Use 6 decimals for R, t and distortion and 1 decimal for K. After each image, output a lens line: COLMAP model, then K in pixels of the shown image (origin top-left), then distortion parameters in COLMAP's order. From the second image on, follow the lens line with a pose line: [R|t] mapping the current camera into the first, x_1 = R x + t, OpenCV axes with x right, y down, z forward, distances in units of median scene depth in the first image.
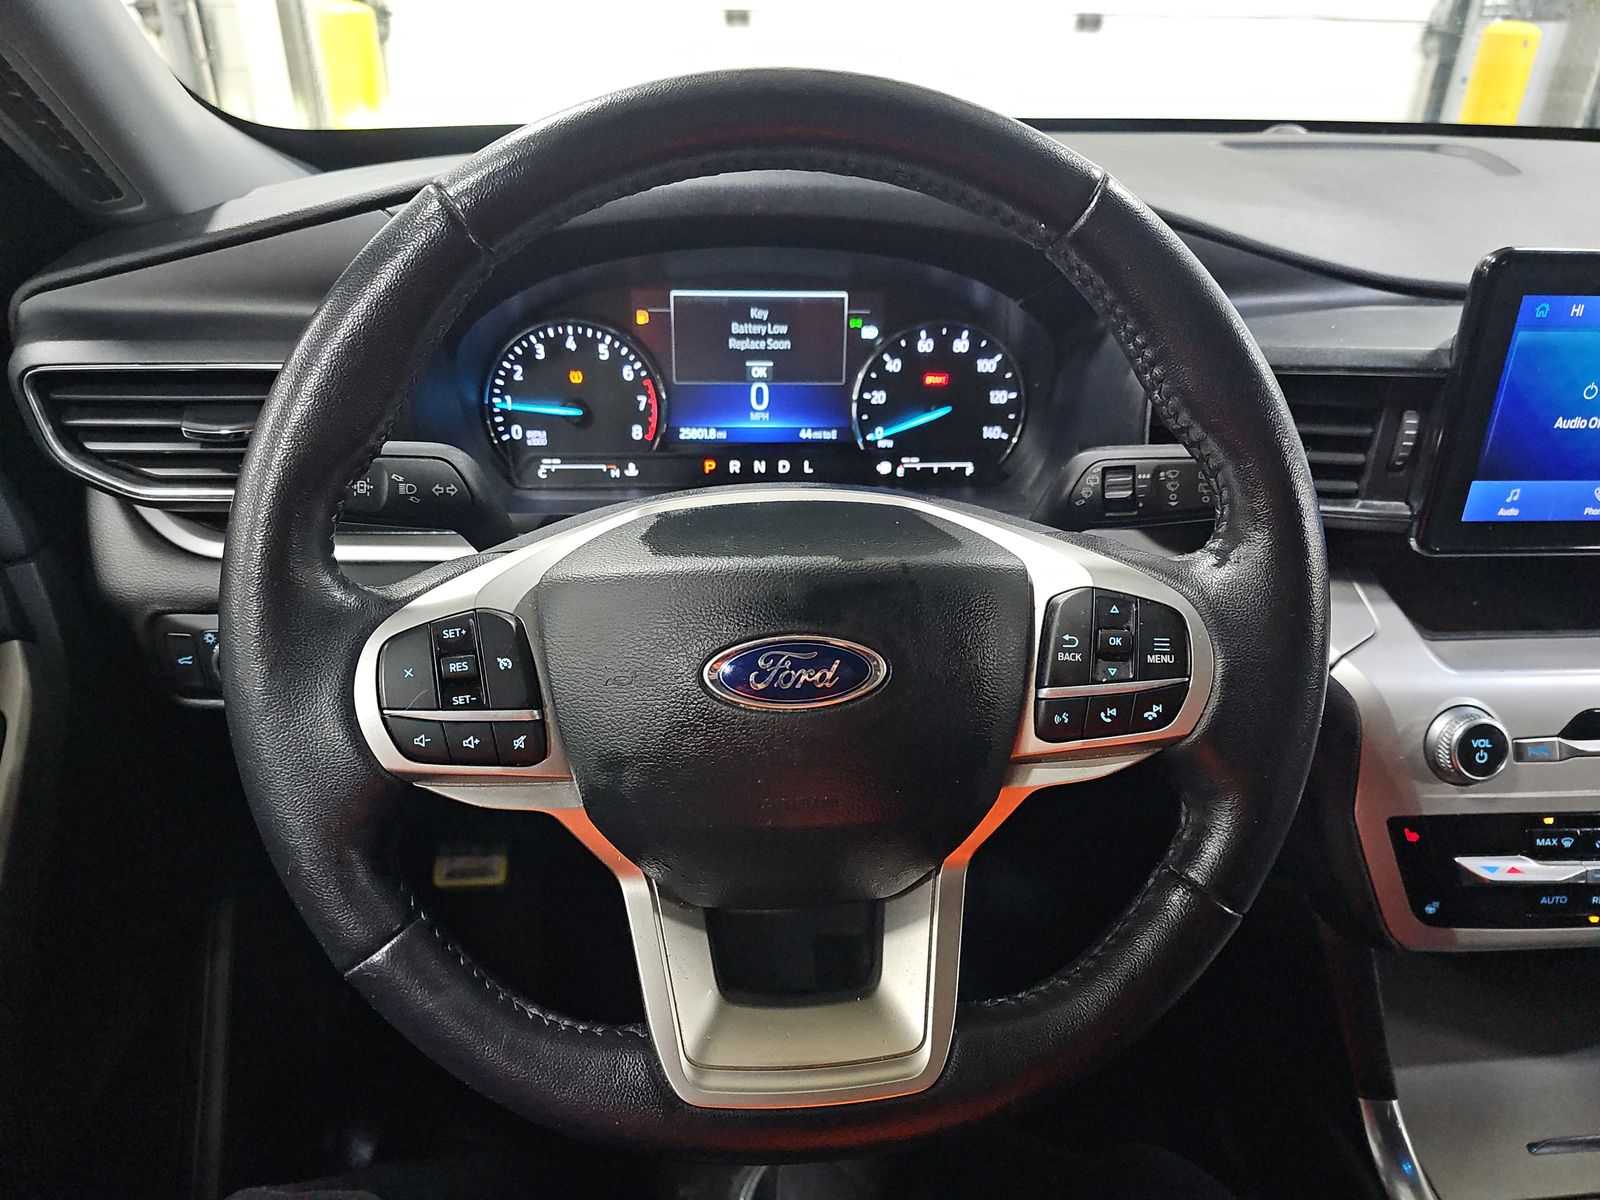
lens RADIAL K [[1030.9, 0, 800.0], [0, 1030.9, 600.0], [0, 0, 1]] dist [0.055157, -0.061834]
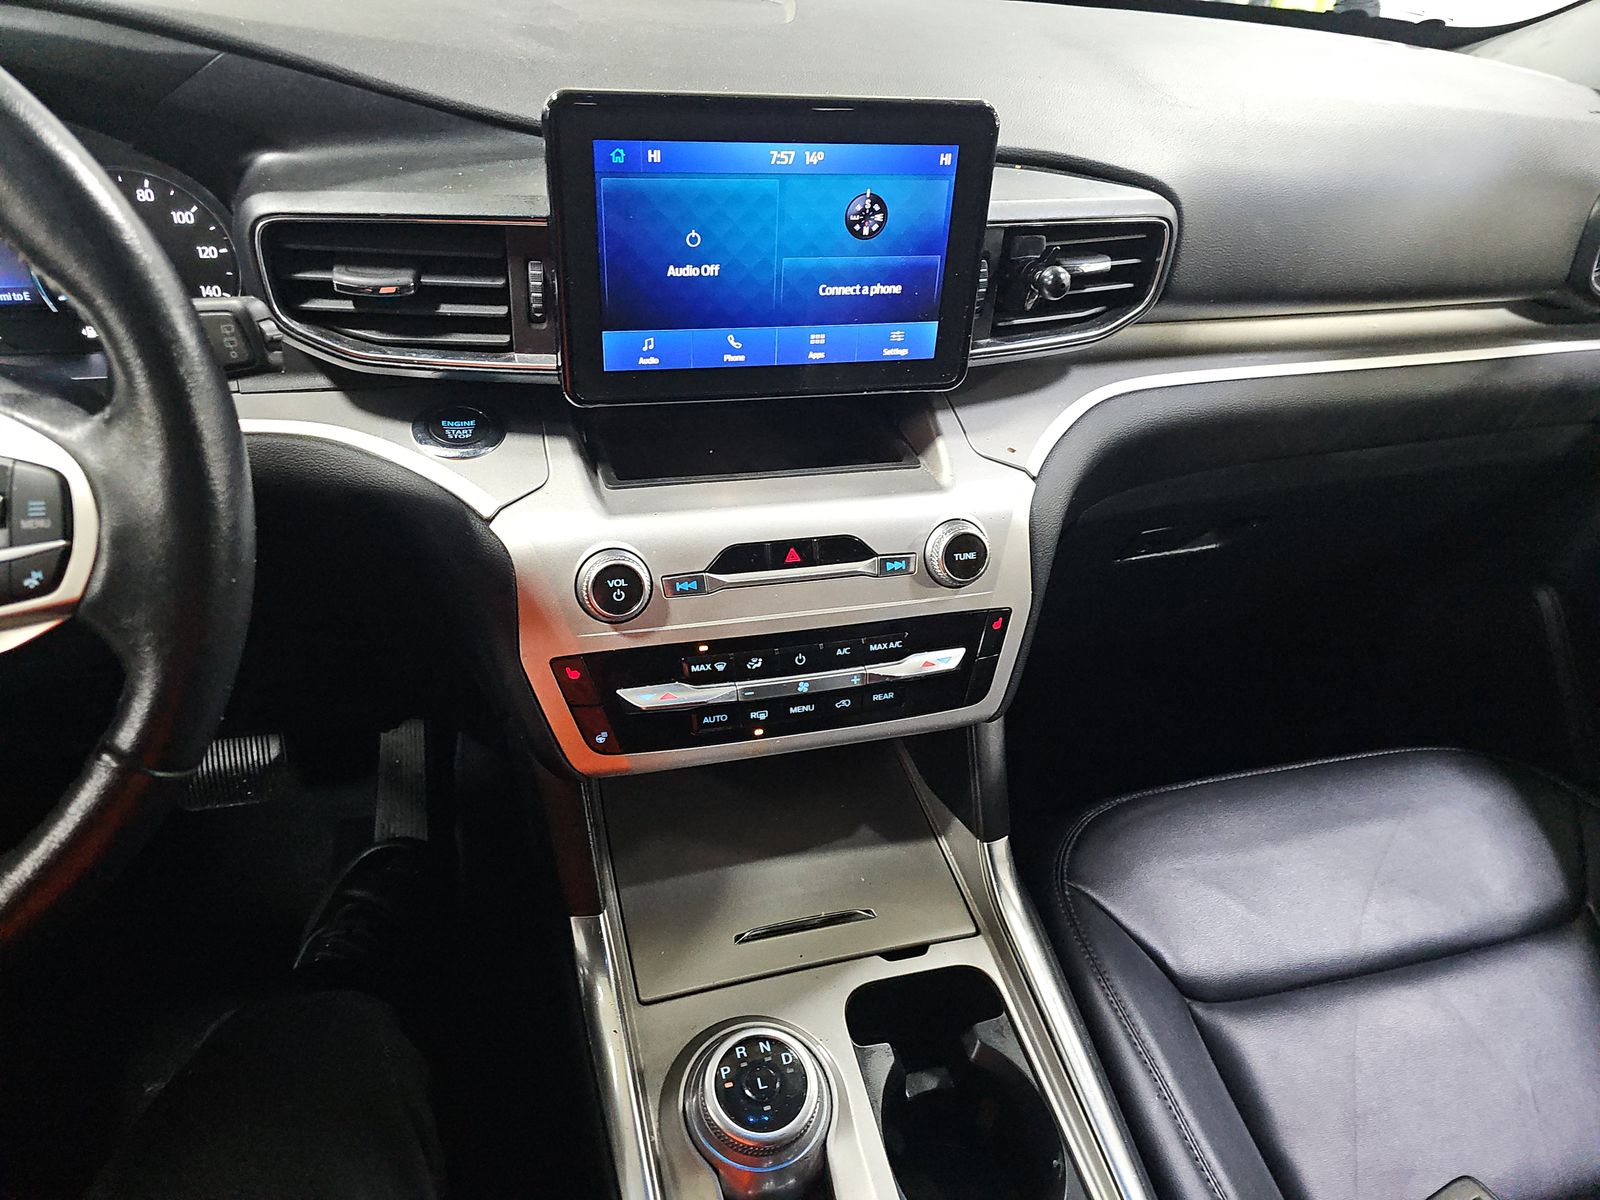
lens RADIAL K [[1030.9, 0, 800.0], [0, 1030.9, 600.0], [0, 0, 1]] dist [0.055157, -0.061834]
pose [[0.976451, -0.080781, 0.200047, 0.506538], [0.057138, 0.990974, 0.121270, 0.030307], [-0.208037, -0.106984, 0.972252, -0.055259]]
